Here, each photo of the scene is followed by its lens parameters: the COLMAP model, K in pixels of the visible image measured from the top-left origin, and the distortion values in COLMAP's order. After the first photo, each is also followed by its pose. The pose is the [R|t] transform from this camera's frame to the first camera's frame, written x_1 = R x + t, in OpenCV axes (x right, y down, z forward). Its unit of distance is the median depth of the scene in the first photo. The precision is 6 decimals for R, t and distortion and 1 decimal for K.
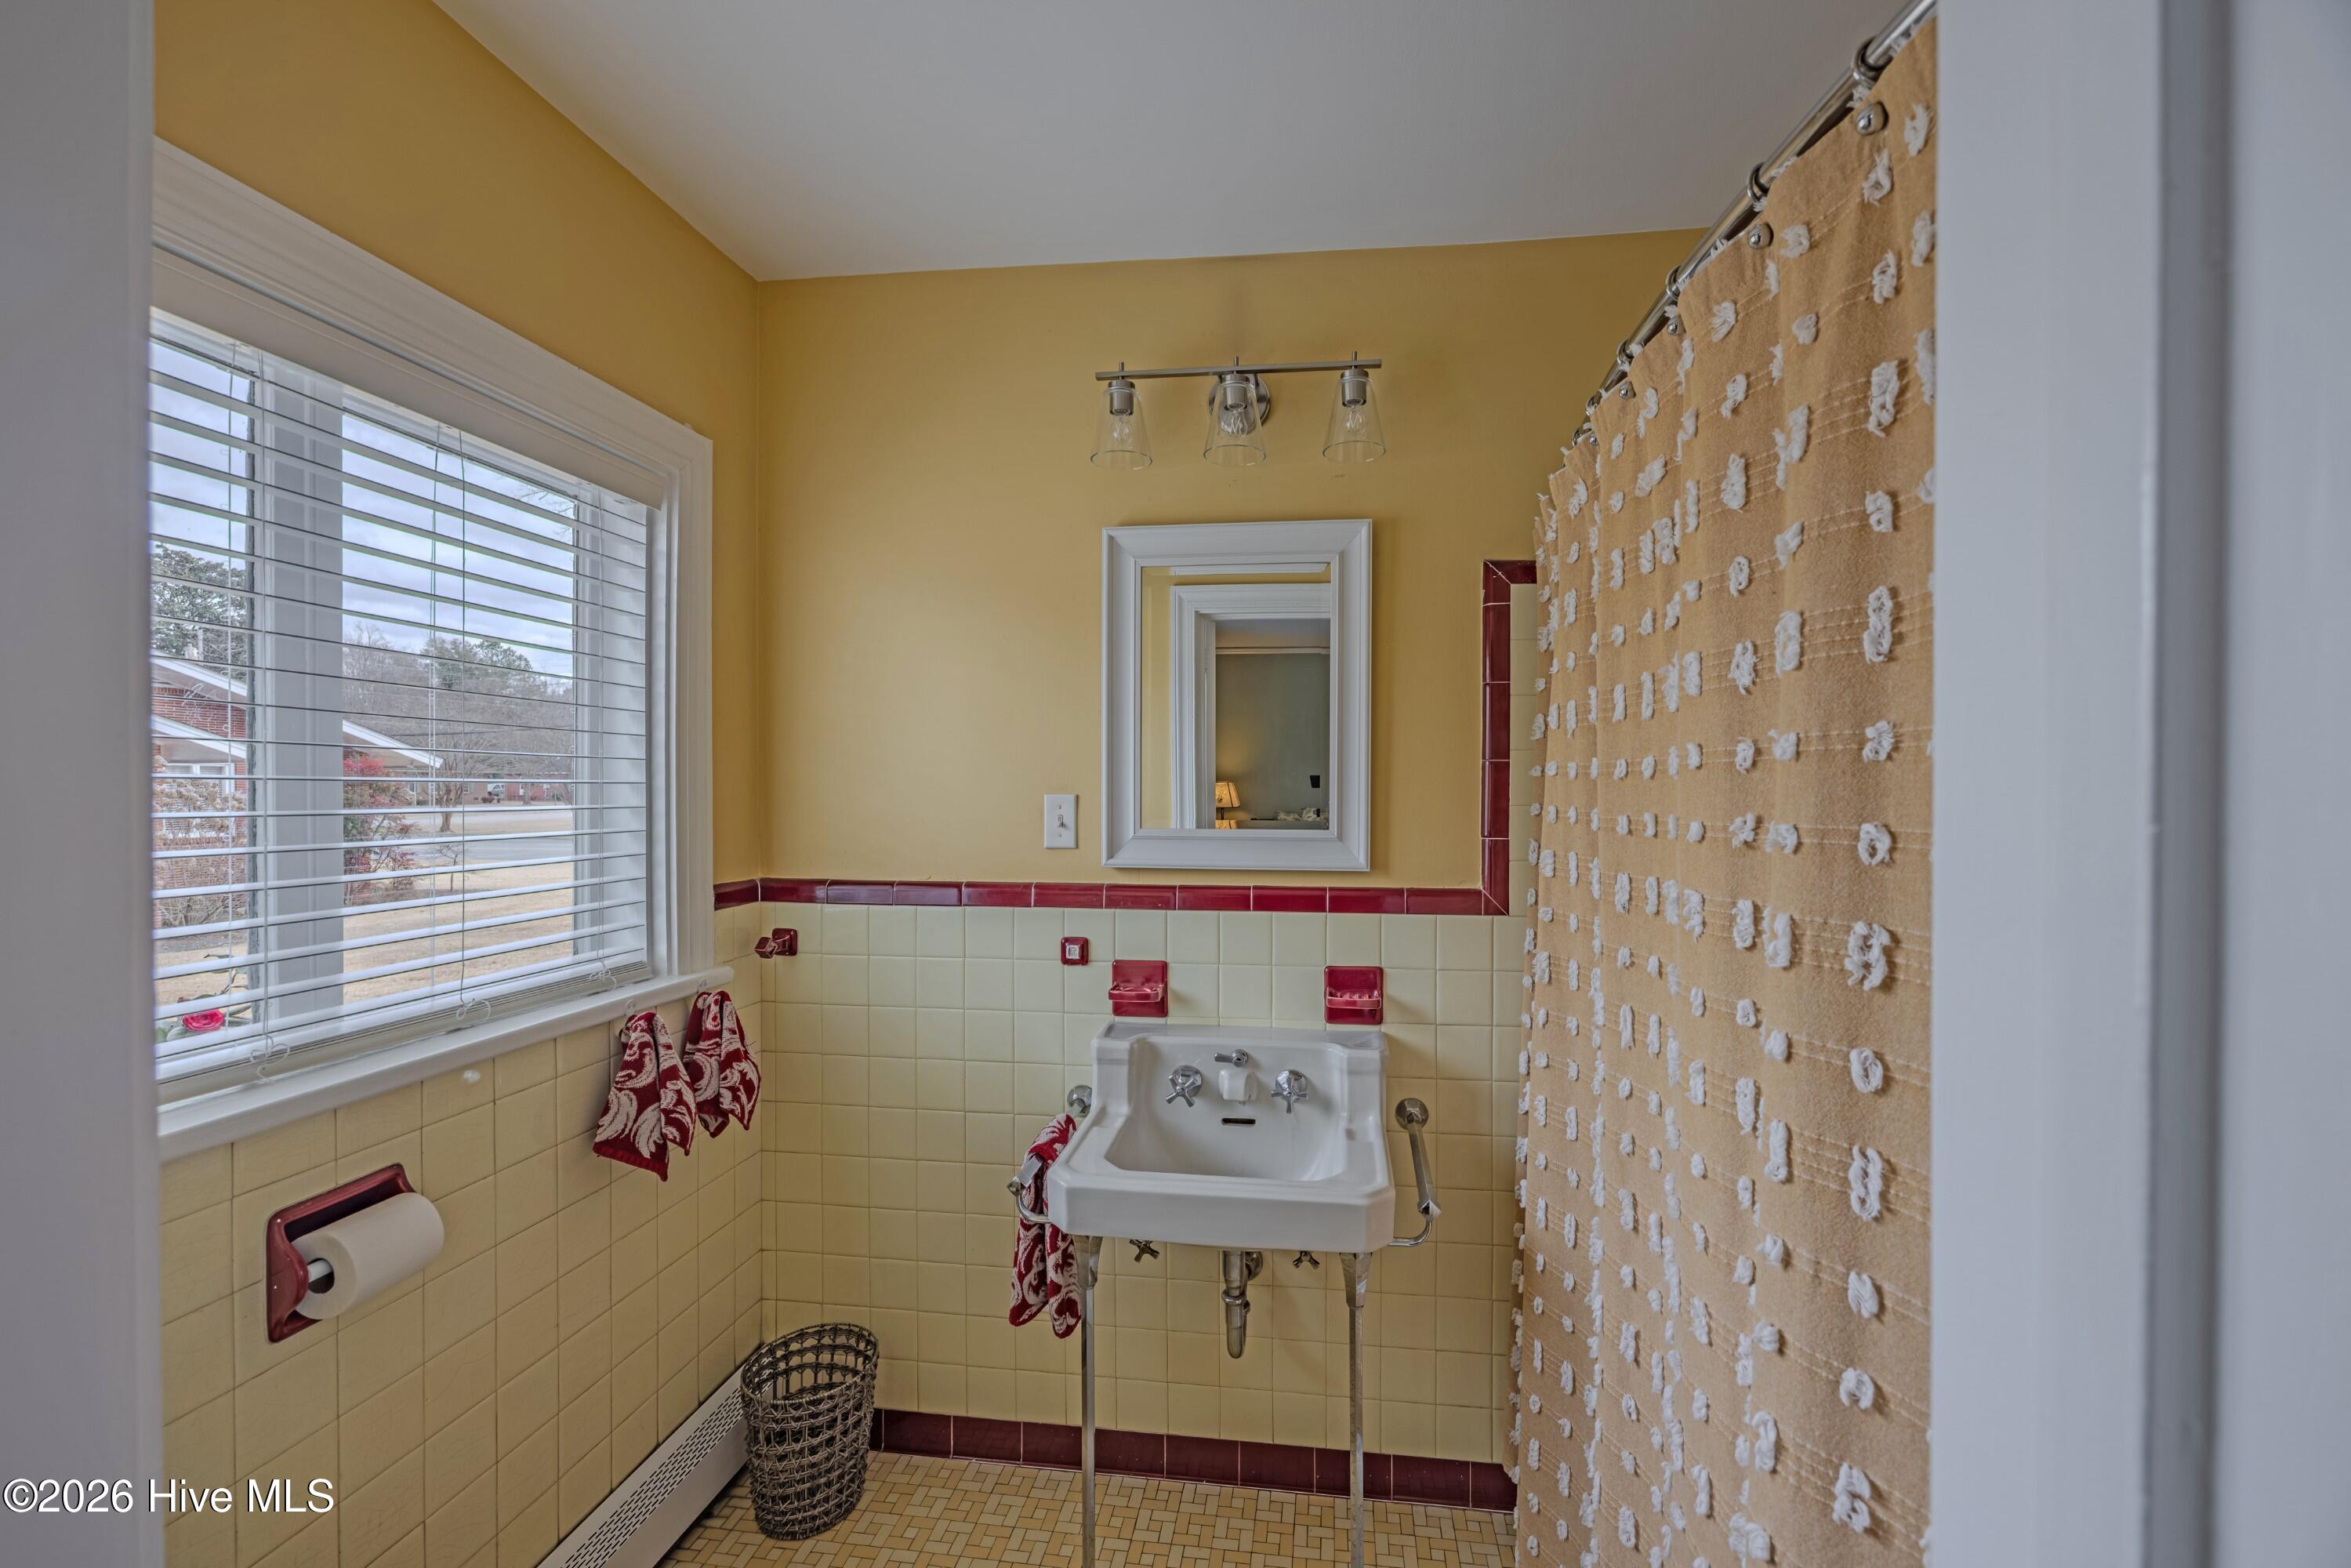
lens RADIAL K [[926.1, 0, 1175.5], [0, 926.1, 784.0], [0, 0, 1]] dist [-0.014120, 0.000077]
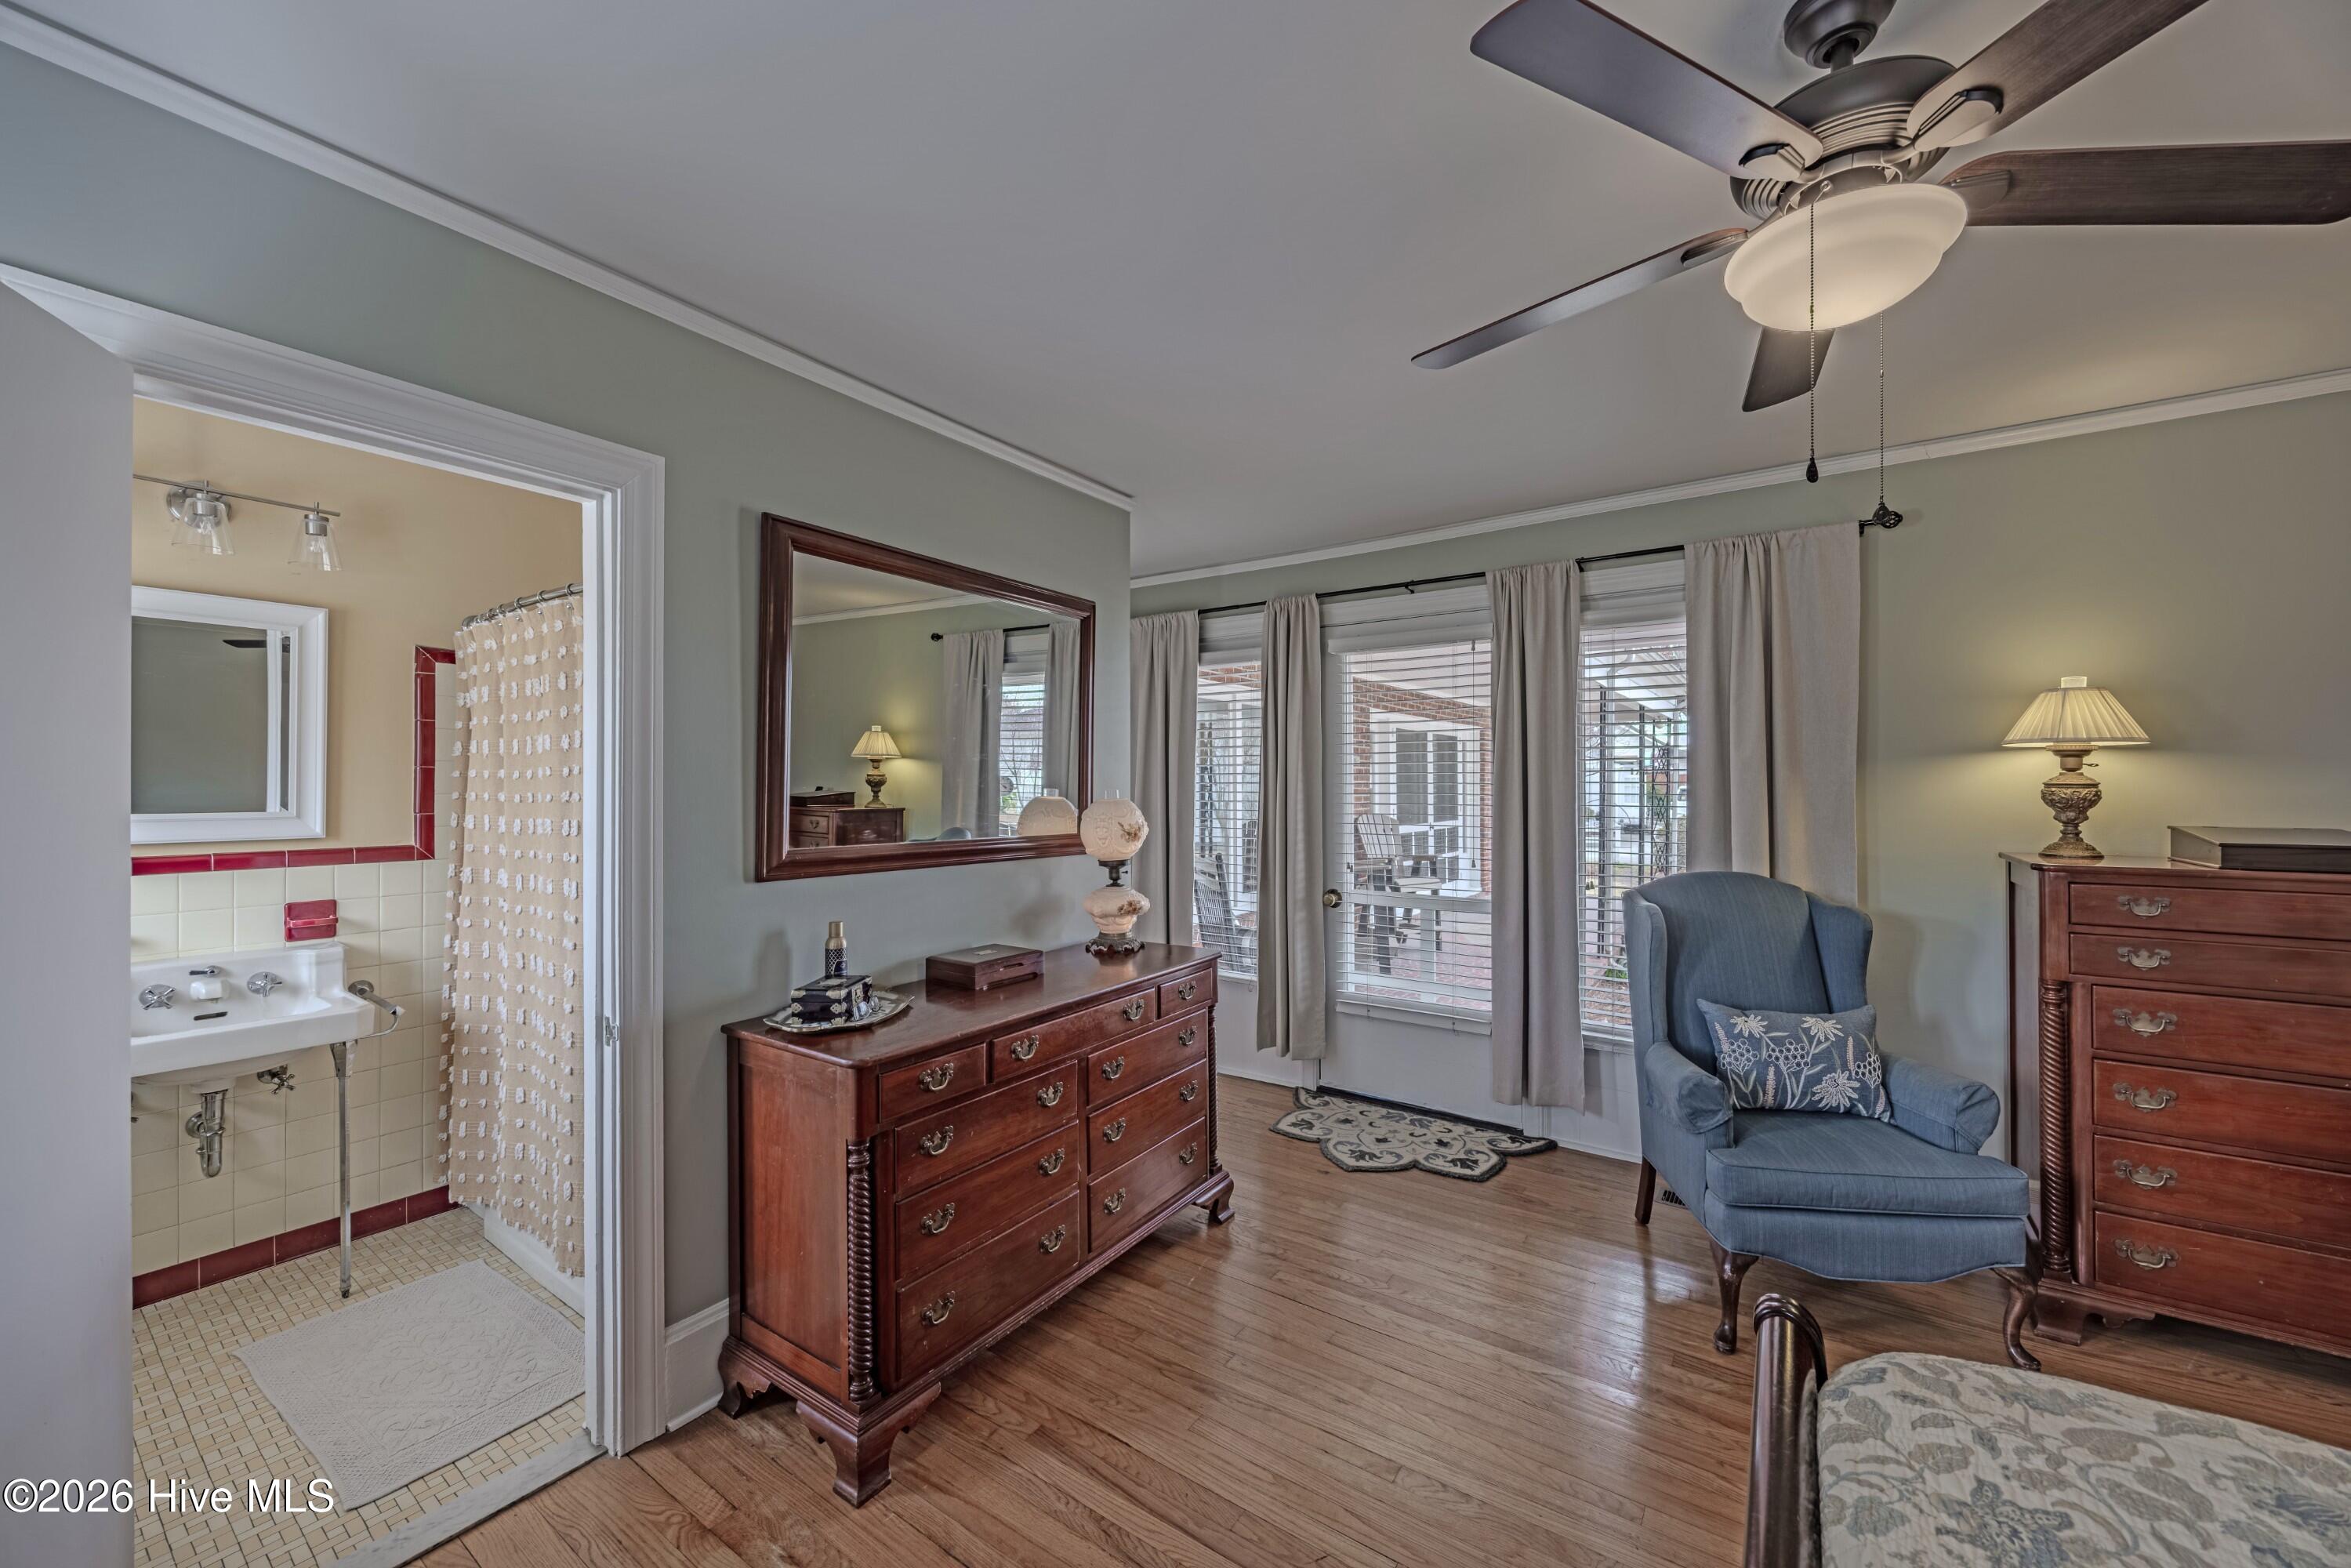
lens RADIAL K [[914.2, 0, 1205.7], [0, 914.2, 794.8], [0, 0, 1]] dist [-0.001984, 0.000523]
pose [[0.435993, -0.006933, 0.899924, -0.531017], [-0.004545, 0.999941, 0.009906, 0.002305], [-0.899939, -0.008409, 0.435935, -1.002139]]
